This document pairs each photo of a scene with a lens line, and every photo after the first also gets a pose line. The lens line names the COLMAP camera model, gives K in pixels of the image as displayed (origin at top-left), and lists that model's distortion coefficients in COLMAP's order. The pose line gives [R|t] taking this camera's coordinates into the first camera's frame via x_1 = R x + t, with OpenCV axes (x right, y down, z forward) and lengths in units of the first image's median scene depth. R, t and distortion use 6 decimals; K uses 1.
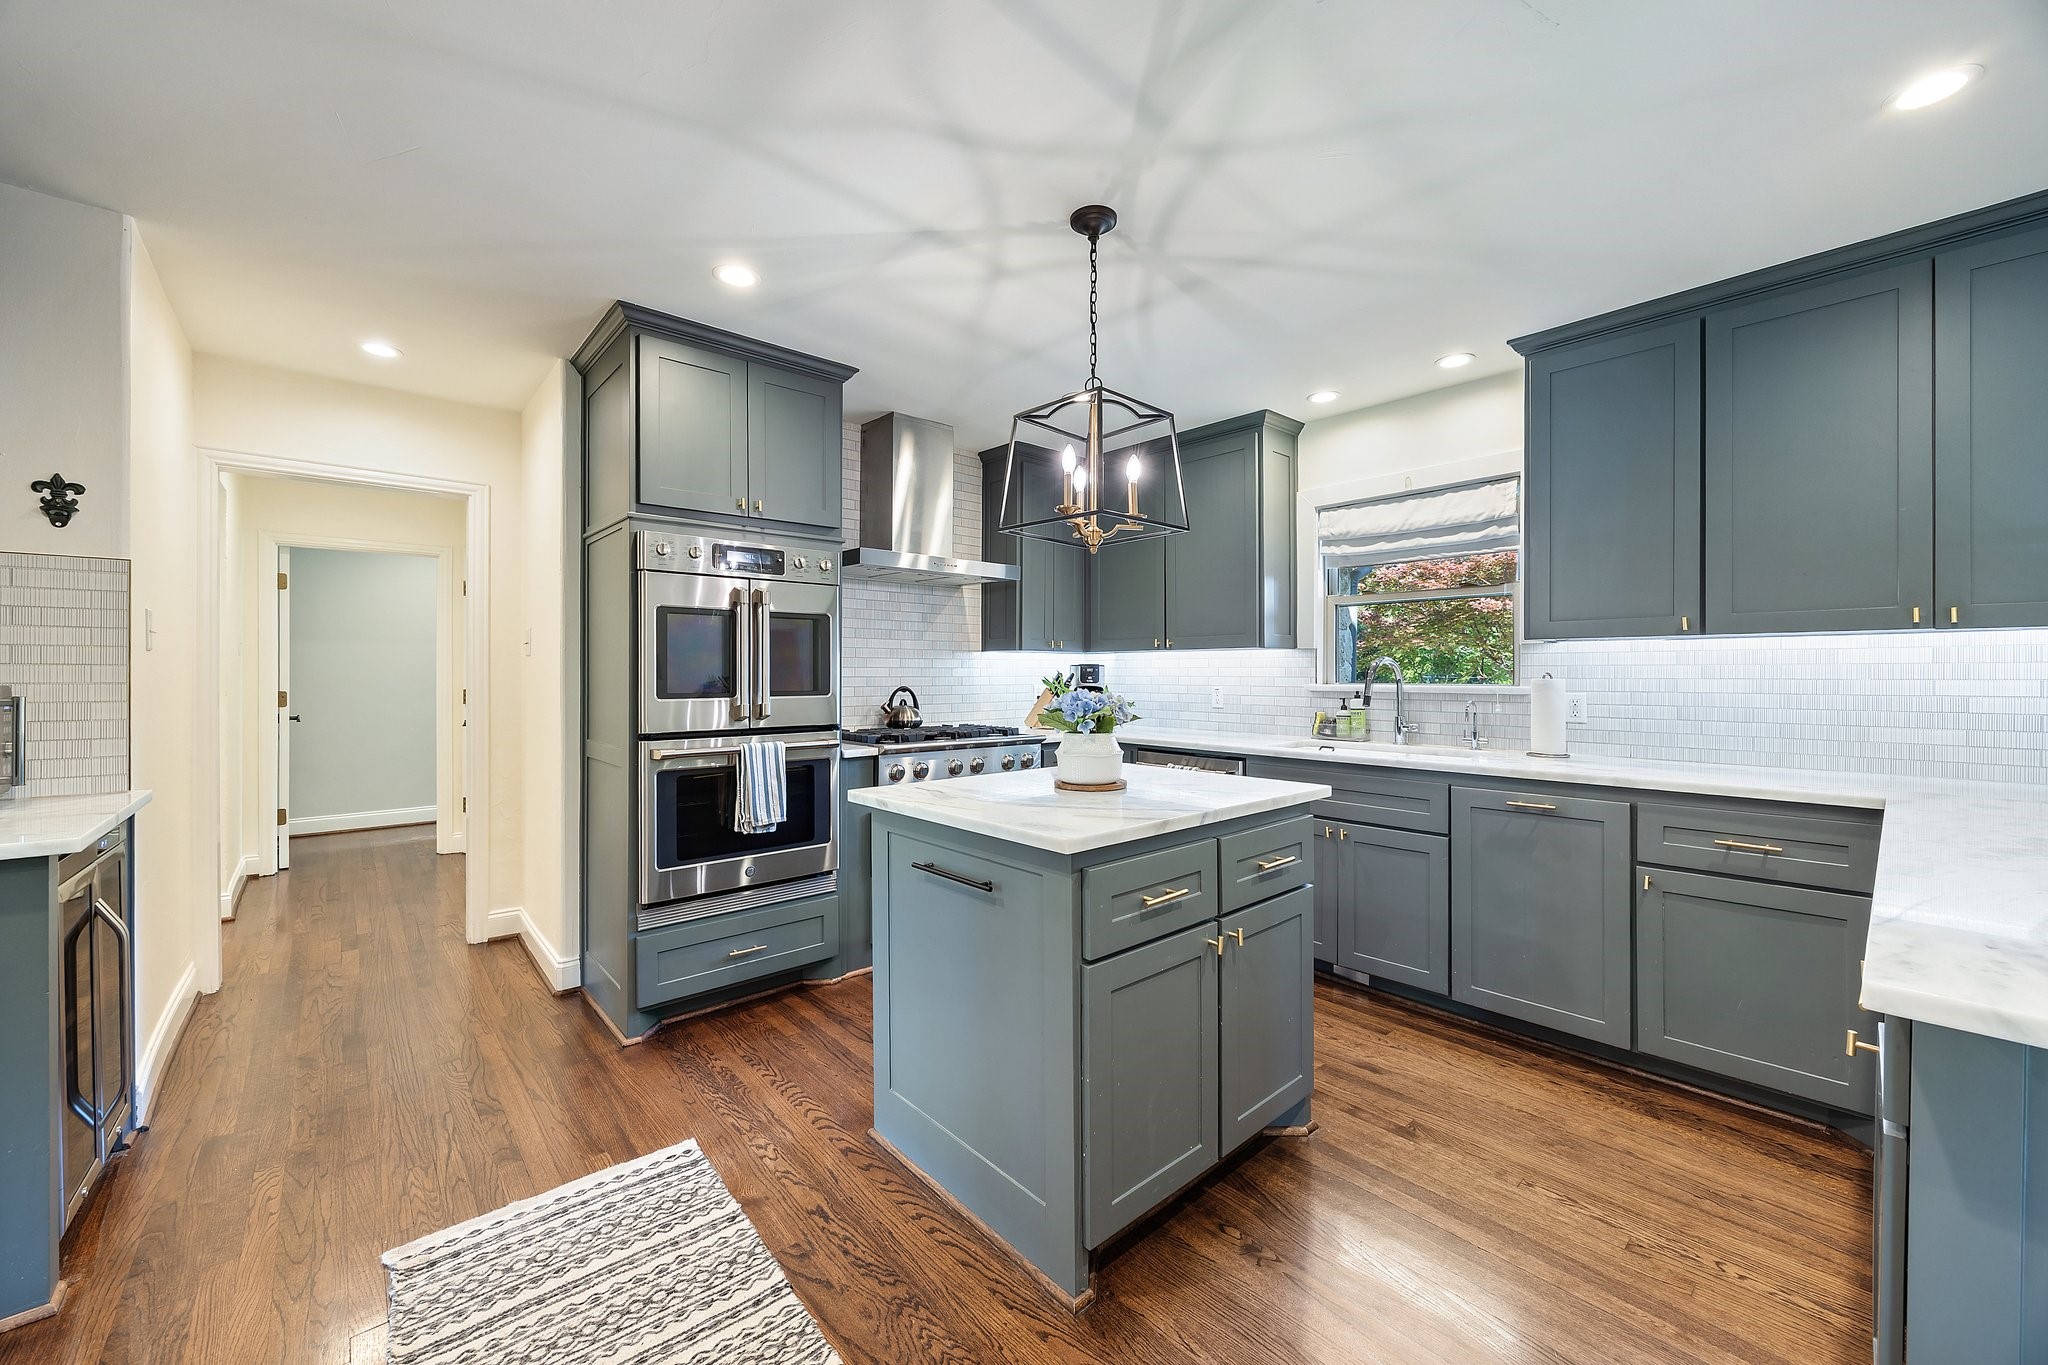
lens RADIAL K [[776.5, 0, 1017.8], [0, 776.5, 679.0], [0, 0, 1]] dist [-0.001298, -0.000219]
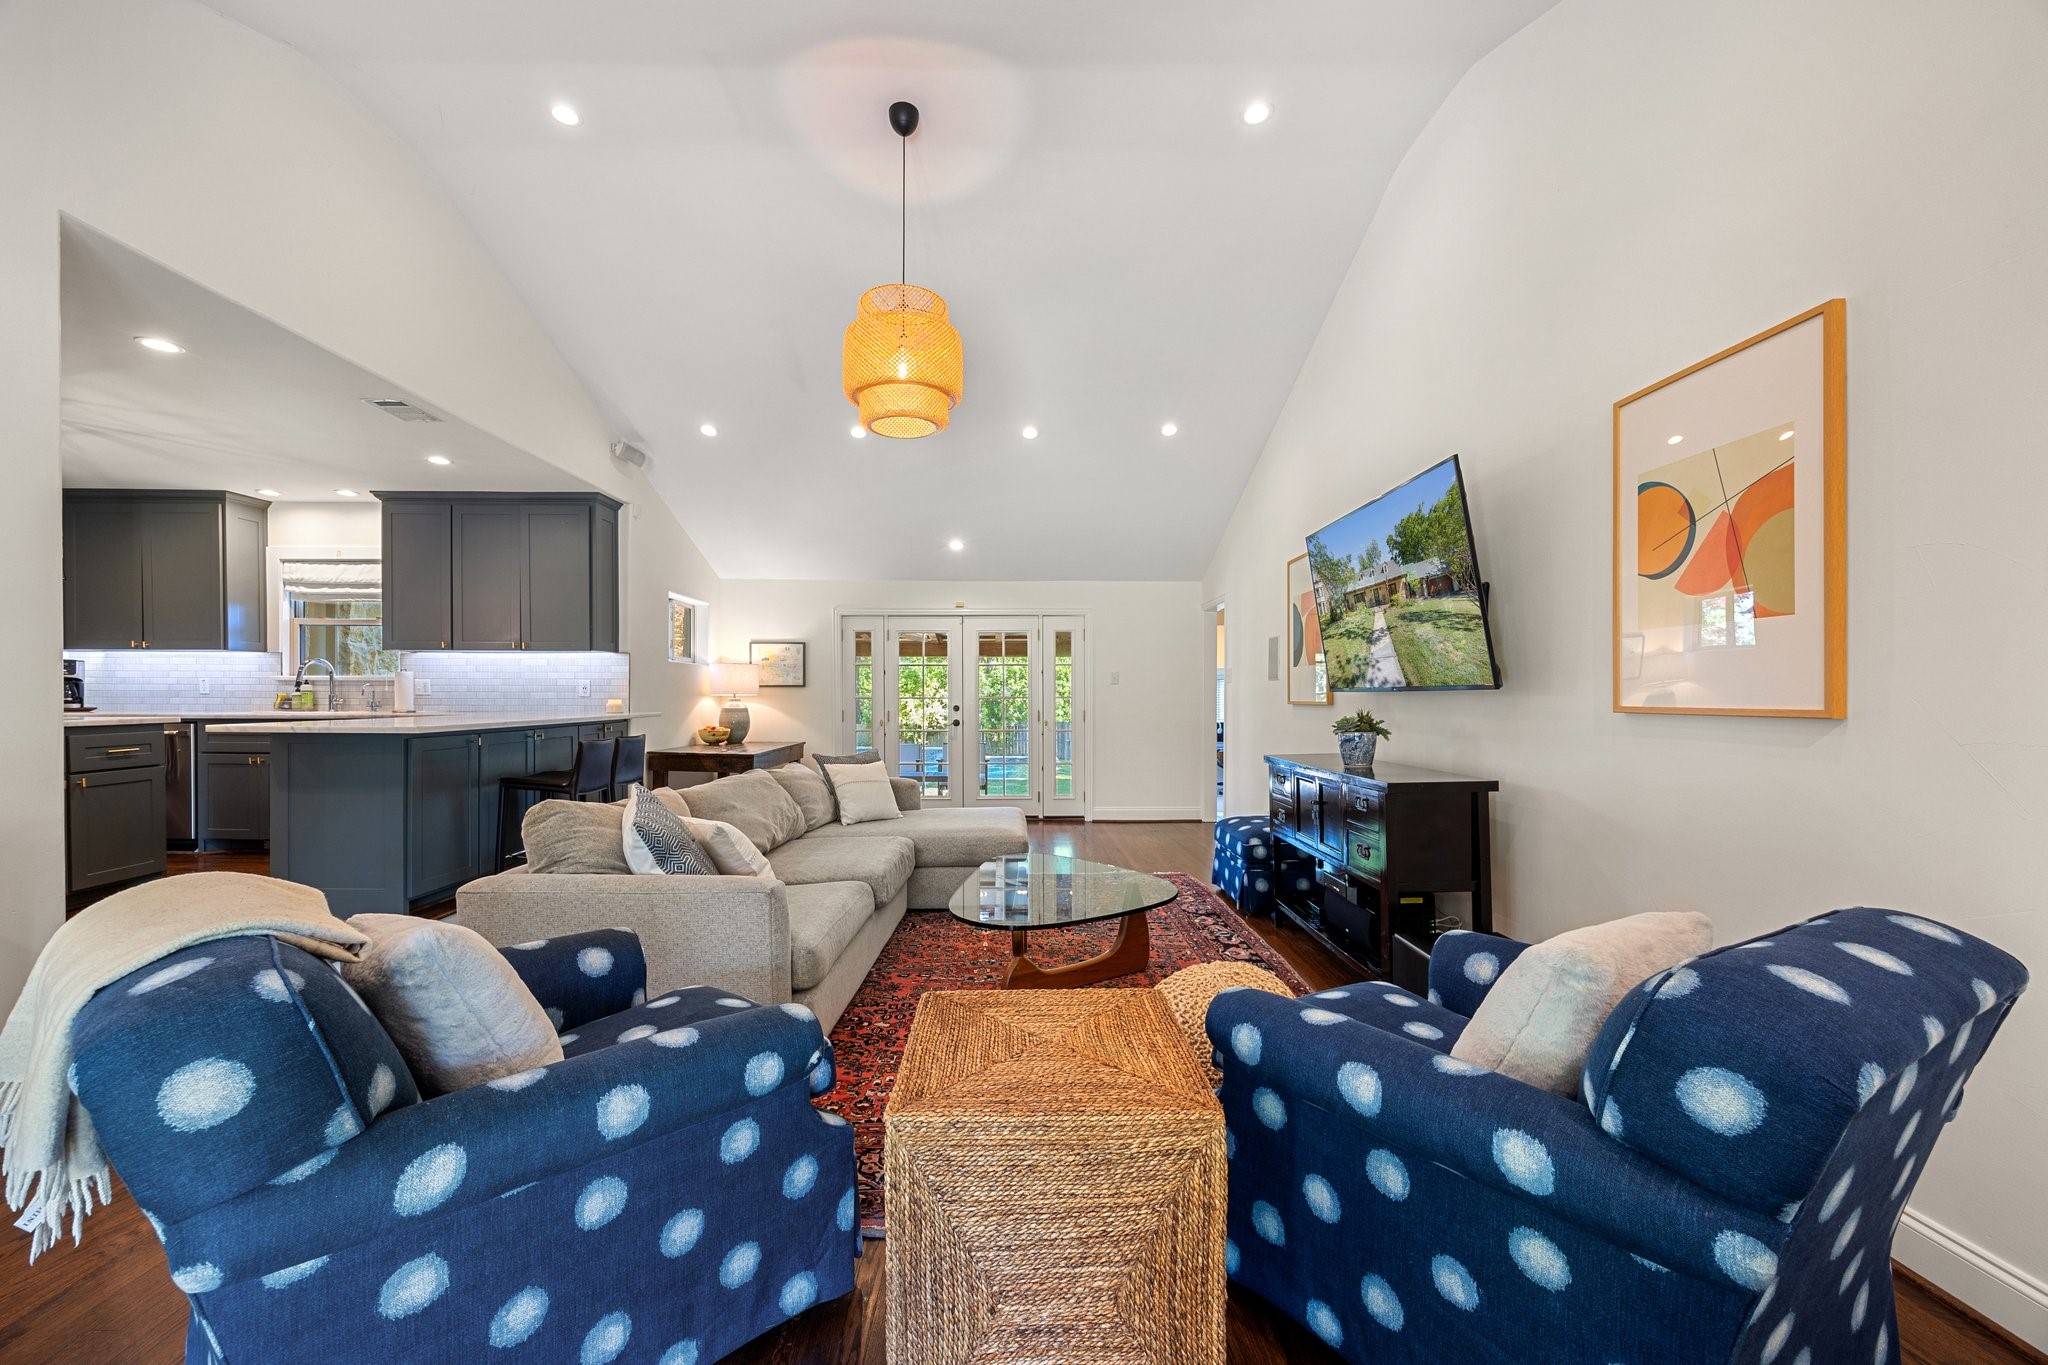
lens RADIAL K [[776.5, 0, 1024.5], [0, 776.5, 686.8], [0, 0, 1]] dist [-0.001298, -0.000219]
pose [[0.662813, 0.005003, 0.748768, 0.218100], [0.003152, 0.999950, -0.009471, 0.047928], [-0.748778, 0.008638, 0.662765, -1.109365]]
